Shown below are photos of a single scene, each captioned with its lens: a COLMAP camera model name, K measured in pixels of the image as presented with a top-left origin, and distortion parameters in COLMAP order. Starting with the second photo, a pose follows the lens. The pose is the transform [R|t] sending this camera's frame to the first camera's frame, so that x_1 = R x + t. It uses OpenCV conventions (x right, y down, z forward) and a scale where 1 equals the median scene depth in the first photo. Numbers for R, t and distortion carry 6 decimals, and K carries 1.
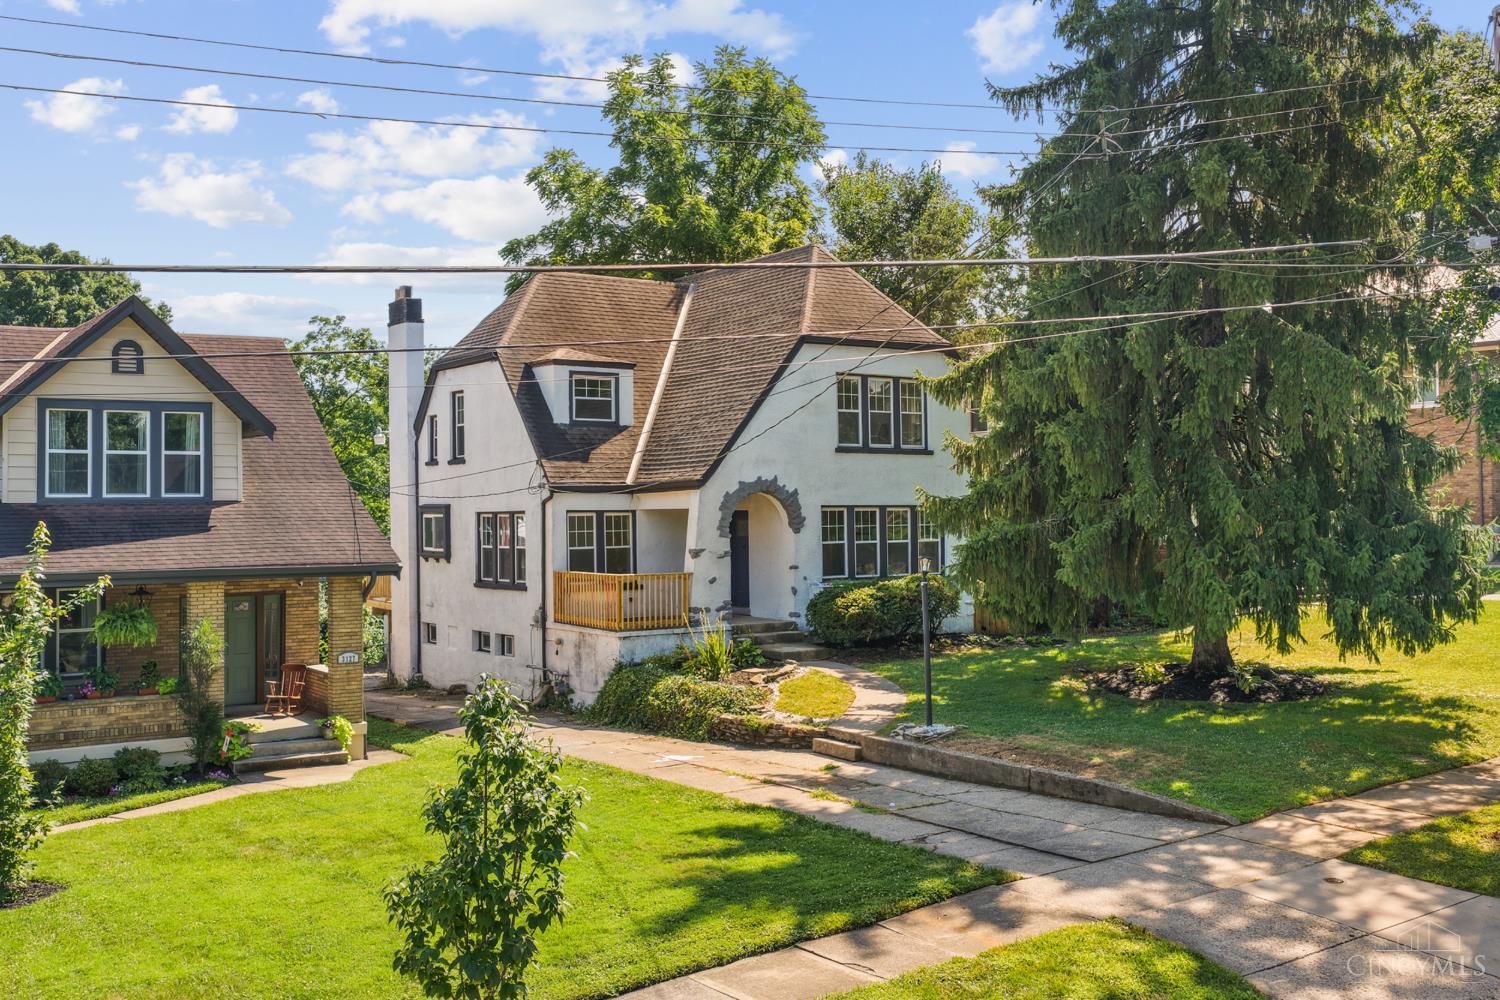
lens RADIAL K [[1246.4, 0, 750.0], [0, 1246.4, 500.0], [0, 0, 1]] dist [-0.005161, -0.004697]
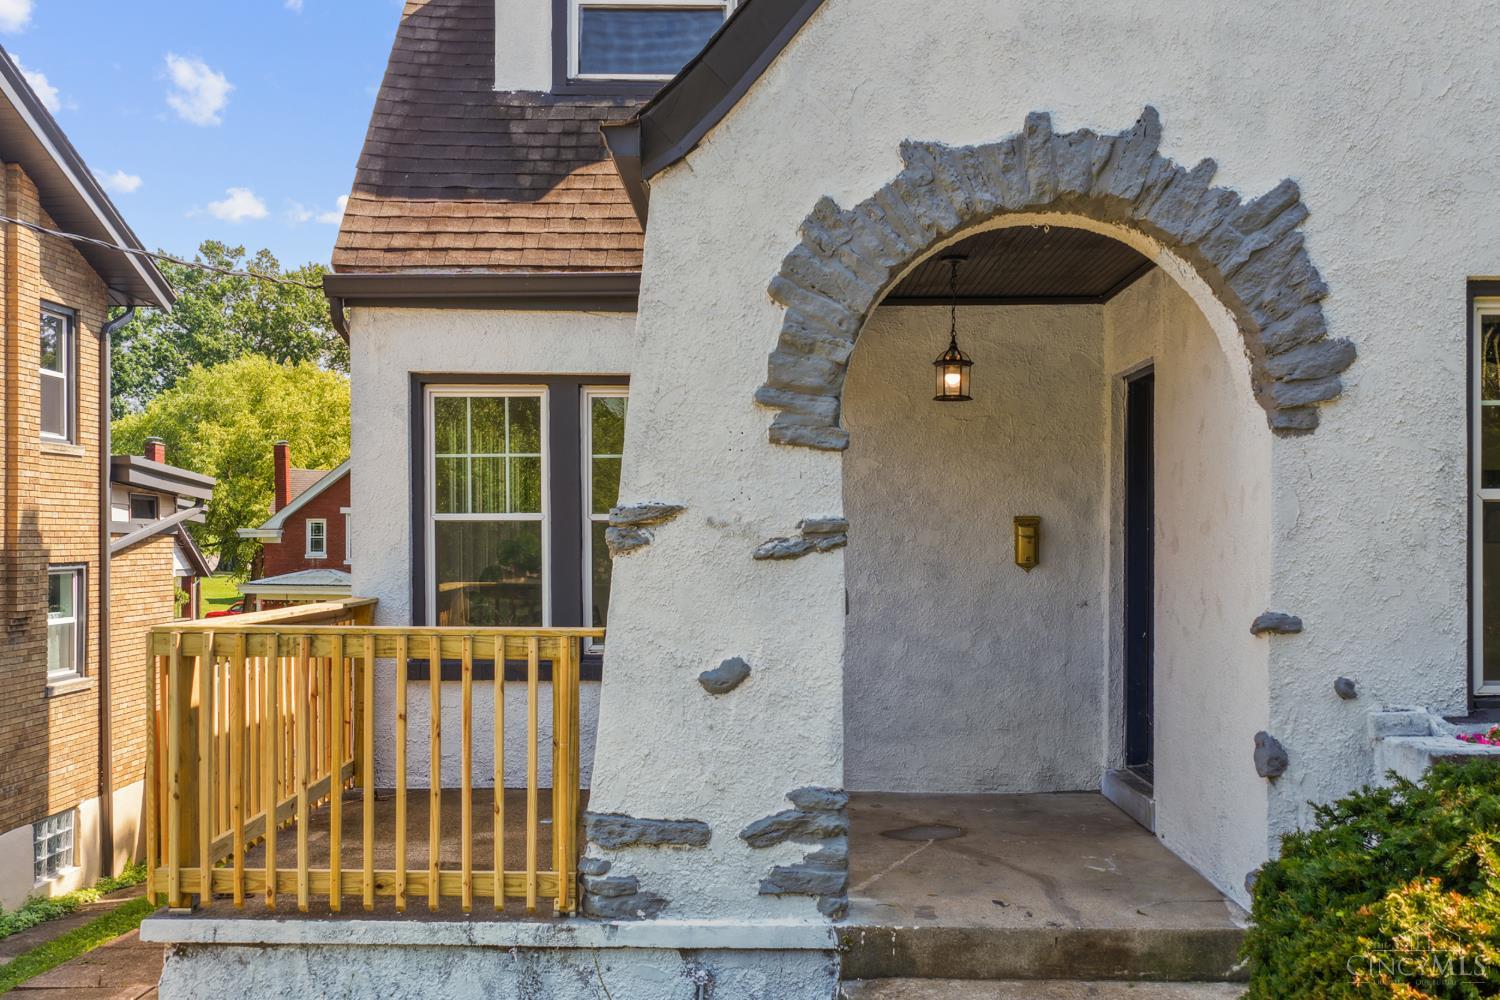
lens RADIAL K [[1440.9, 0, 778.7], [0, 1440.9, 555.5], [0, 0, 1]] dist [-0.006566, 0.002027]
pose [[0.823921, 0.019052, -0.566384, 0.092560], [-0.003932, 0.999603, 0.027905, 0.037981], [0.566690, -0.020765, 0.823669, 0.780721]]
